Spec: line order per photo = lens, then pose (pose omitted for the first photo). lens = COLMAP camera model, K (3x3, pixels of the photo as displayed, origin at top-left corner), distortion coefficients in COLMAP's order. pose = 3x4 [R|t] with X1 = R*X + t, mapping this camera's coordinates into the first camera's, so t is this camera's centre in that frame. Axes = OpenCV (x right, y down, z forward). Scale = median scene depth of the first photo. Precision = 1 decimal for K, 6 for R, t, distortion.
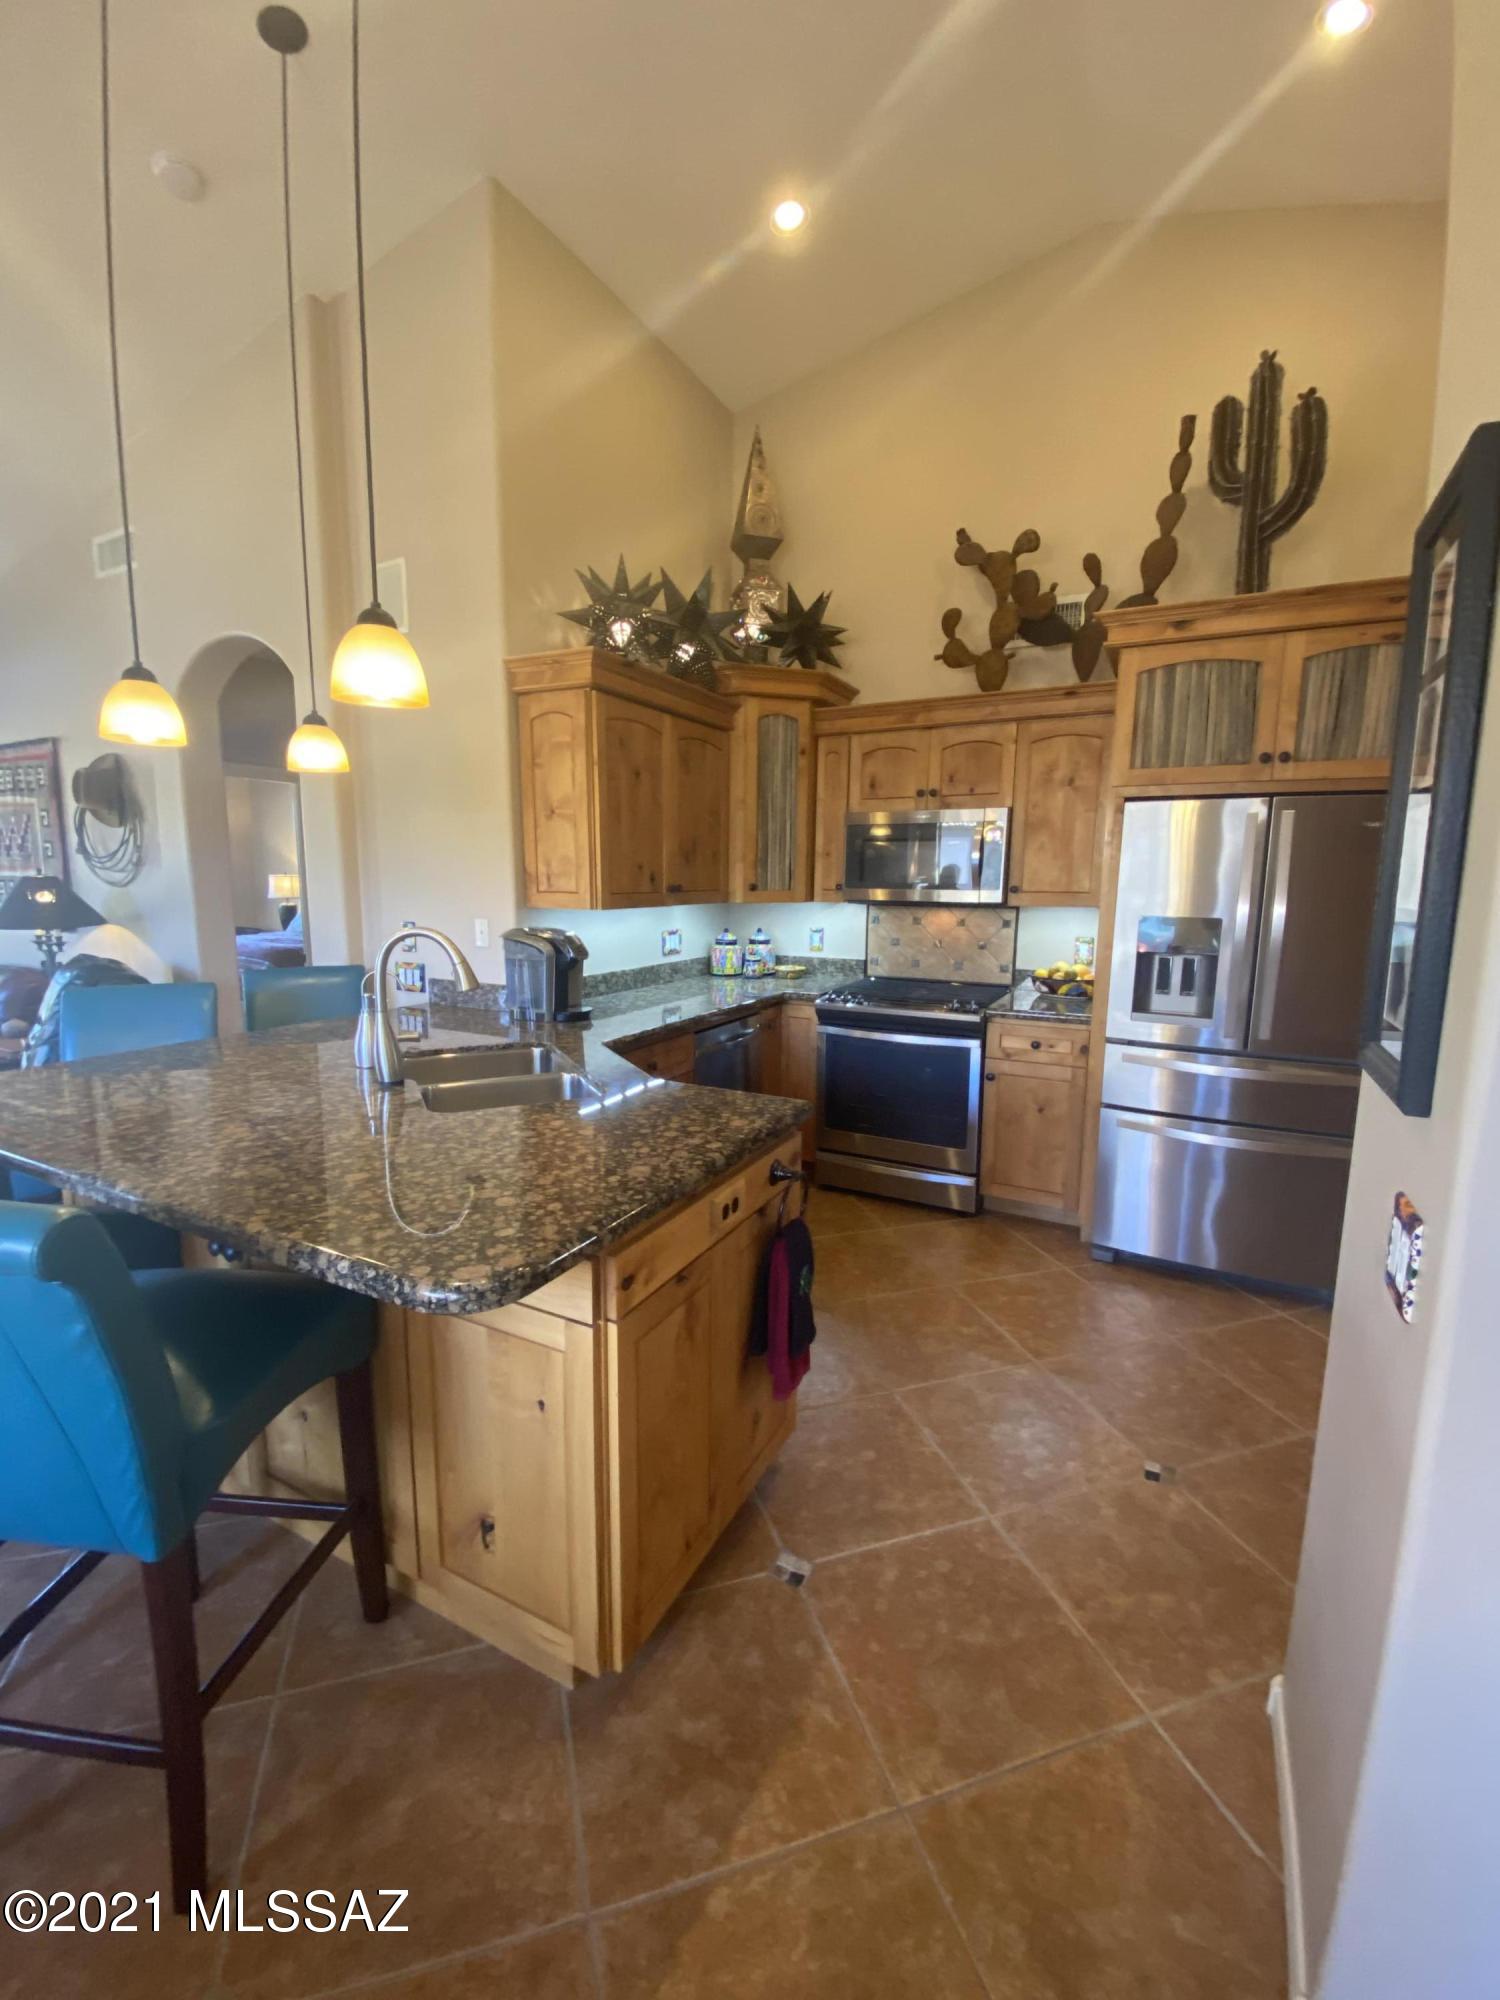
lens RADIAL K [[832.9, 0, 742.5], [0, 832.9, 1005.7], [0, 0, 1]] dist [0.008330, -0.007589]
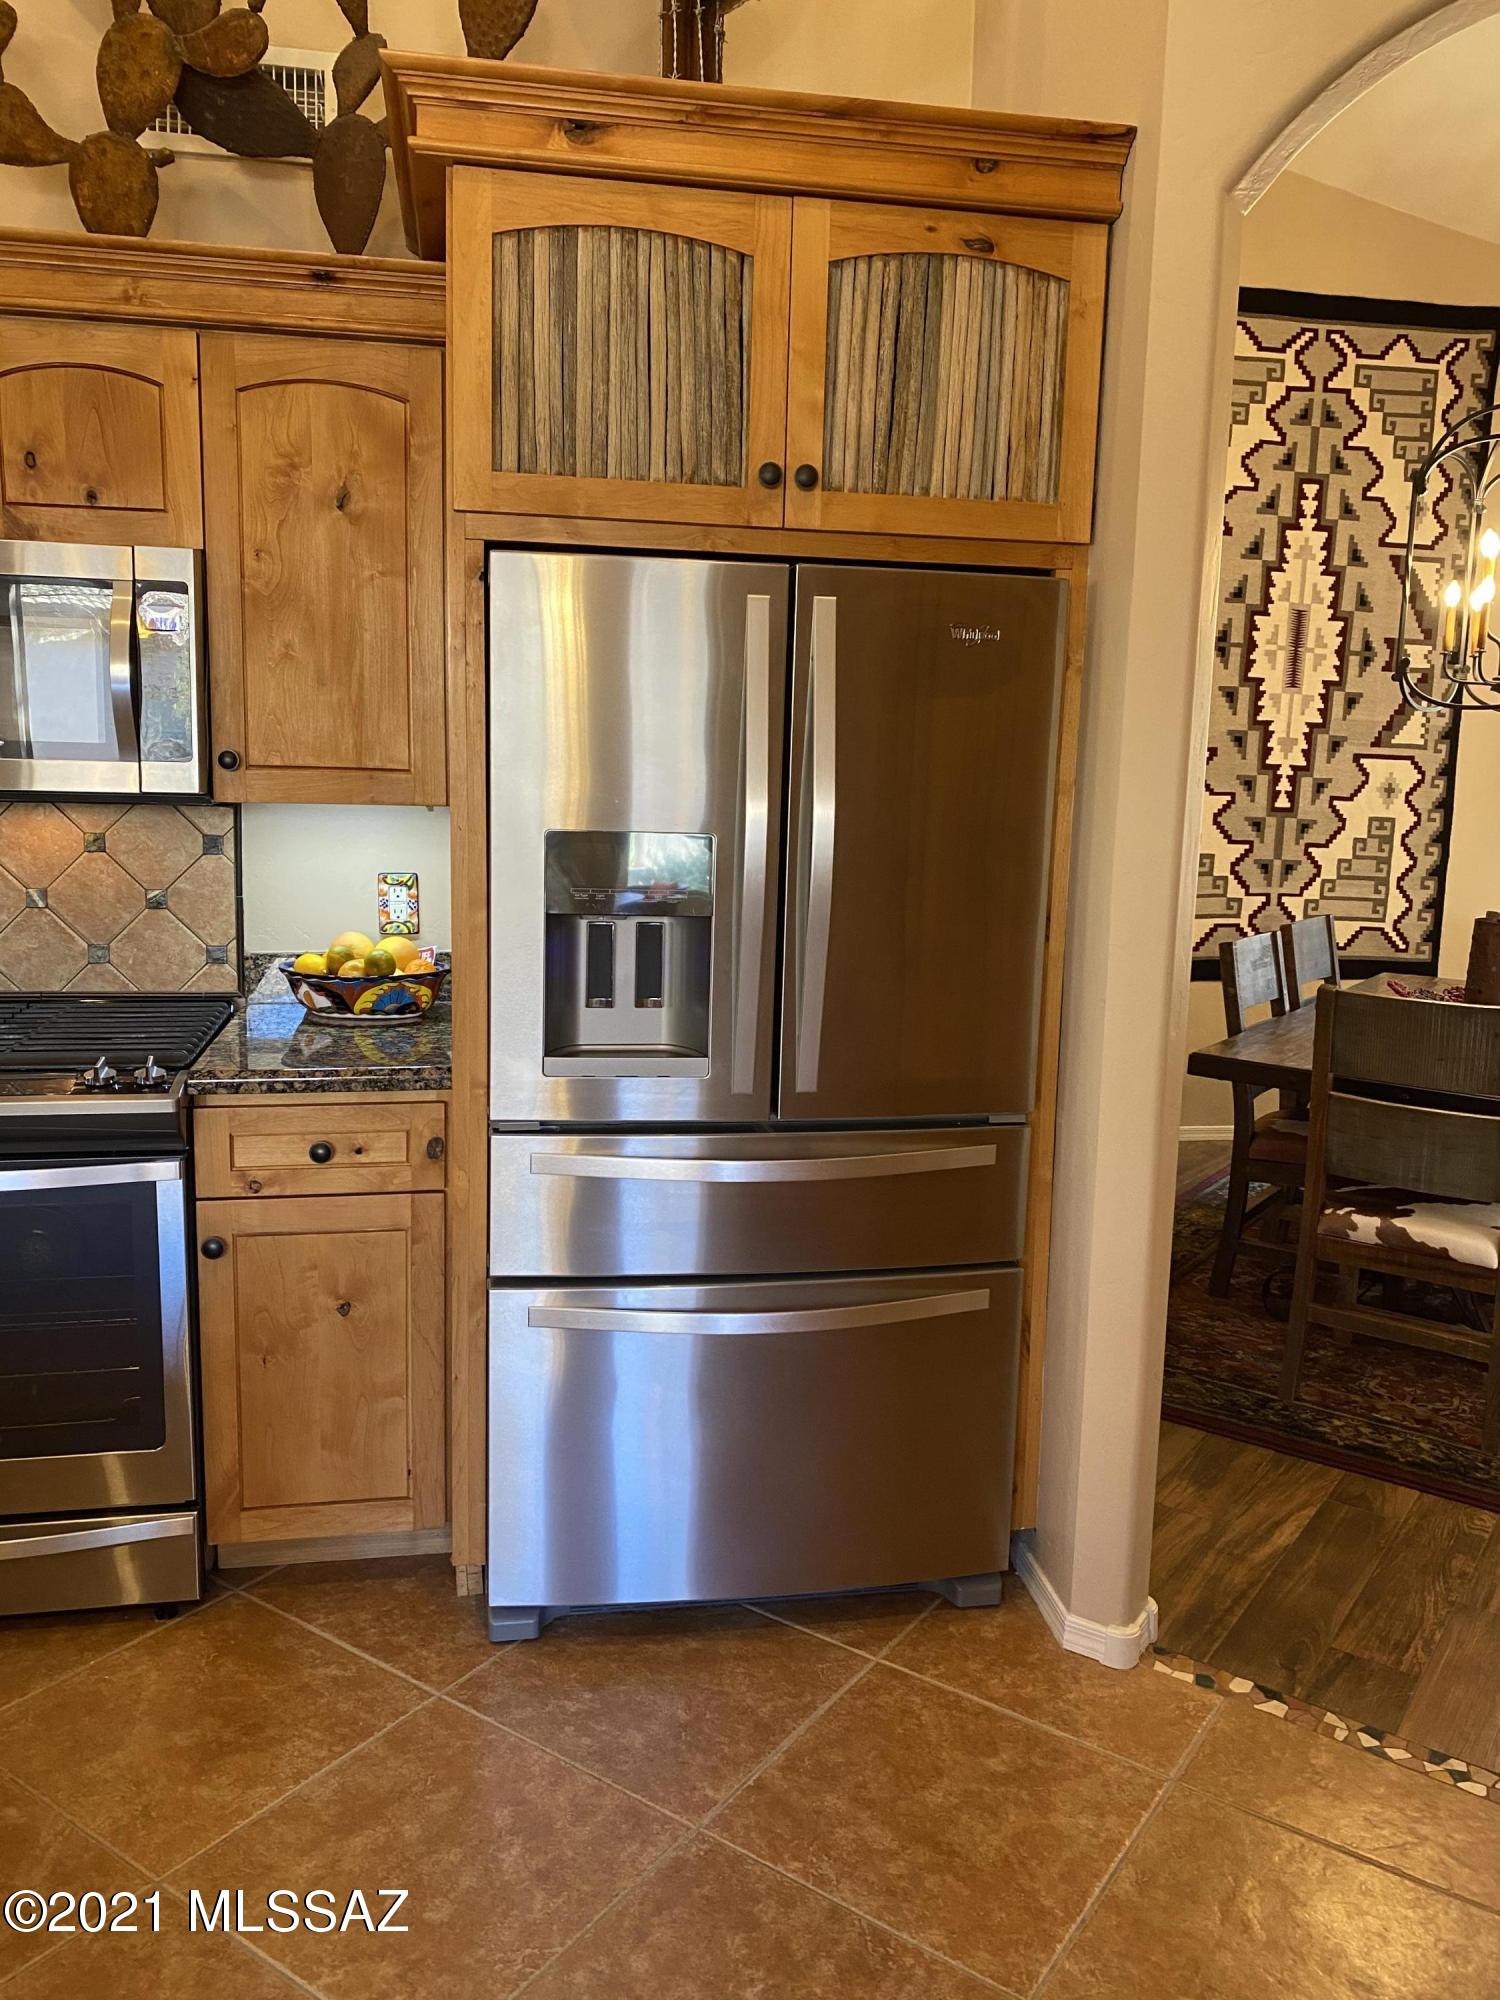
lens RADIAL K [[1532.6, 0, 755.1], [0, 1532.6, 991.1], [0, 0, 1]] dist [0.050763, -0.076895]
pose [[0.788881, -0.082869, 0.608934, 0.070128], [0.075781, 0.996422, 0.037426, -0.039793], [-0.609856, 0.016621, 0.792338, 0.274725]]
